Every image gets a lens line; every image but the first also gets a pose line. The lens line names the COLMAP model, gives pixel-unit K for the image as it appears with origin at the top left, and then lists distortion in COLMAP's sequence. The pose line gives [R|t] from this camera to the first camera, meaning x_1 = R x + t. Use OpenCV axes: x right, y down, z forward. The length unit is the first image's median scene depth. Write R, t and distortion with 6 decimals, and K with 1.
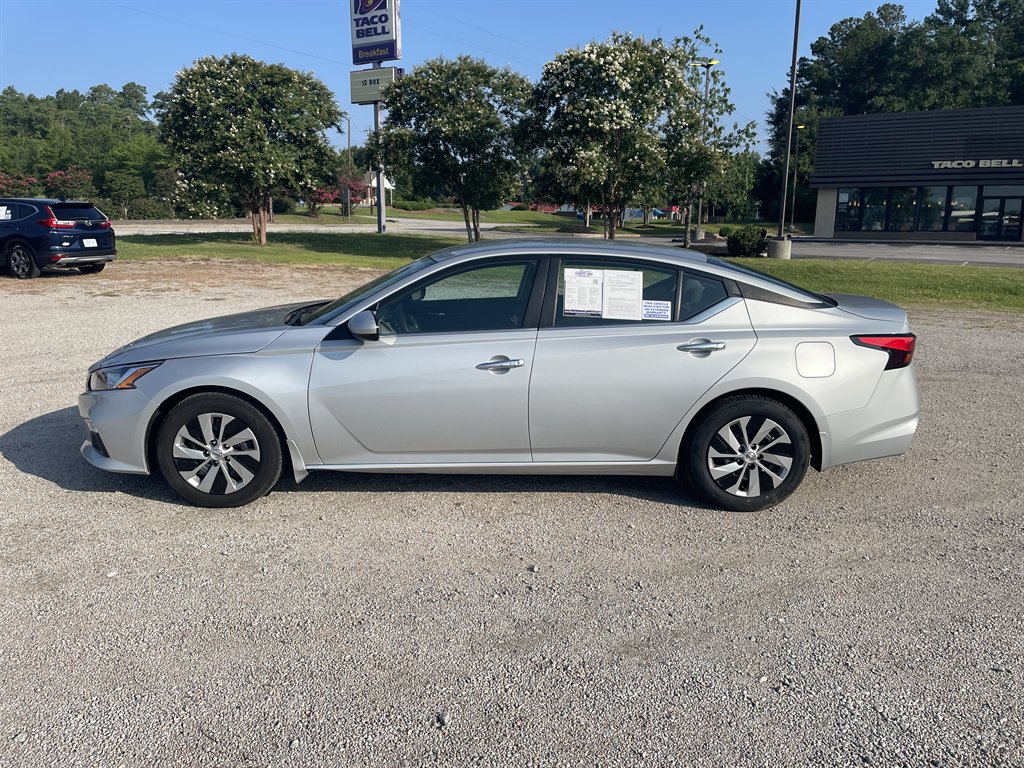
lens RADIAL K [[805.5, 0, 512.0], [0, 805.5, 384.0], [0, 0, 1]] dist [0.088331, -0.118054]
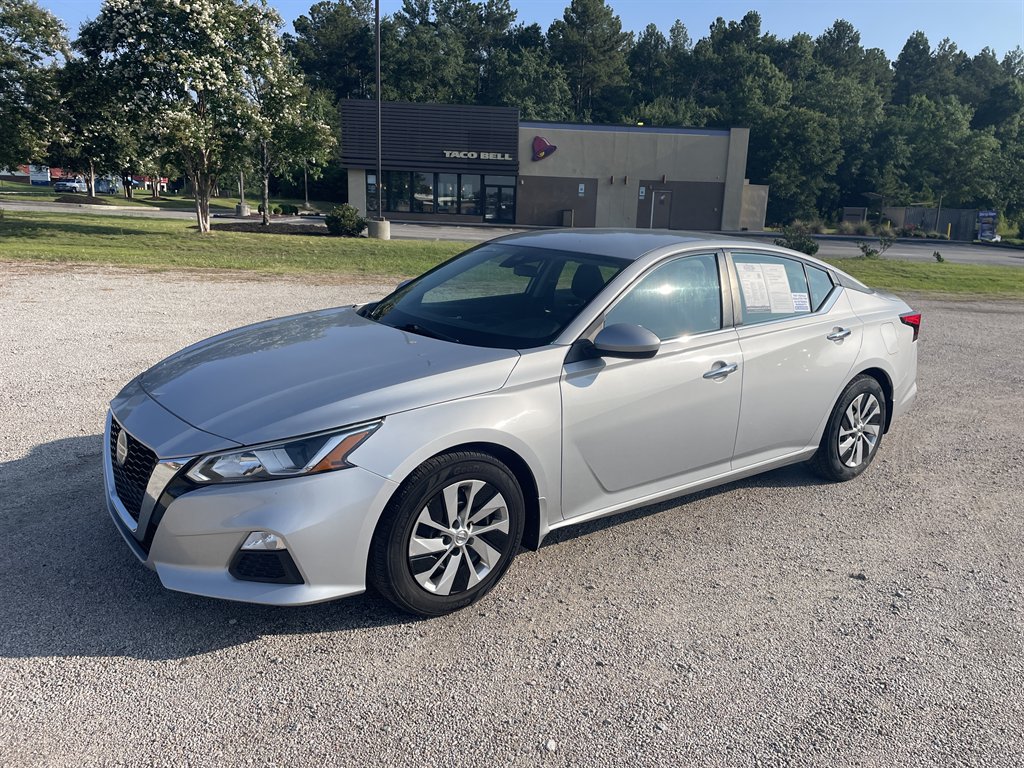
lens RADIAL K [[805.5, 0, 512.0], [0, 805.5, 384.0], [0, 0, 1]] dist [0.088331, -0.118054]
pose [[0.777975, -0.113931, 0.617879, -0.201059], [0.095416, 0.993439, 0.063042, -0.023486], [-0.621008, 0.009911, 0.783742, 0.111787]]
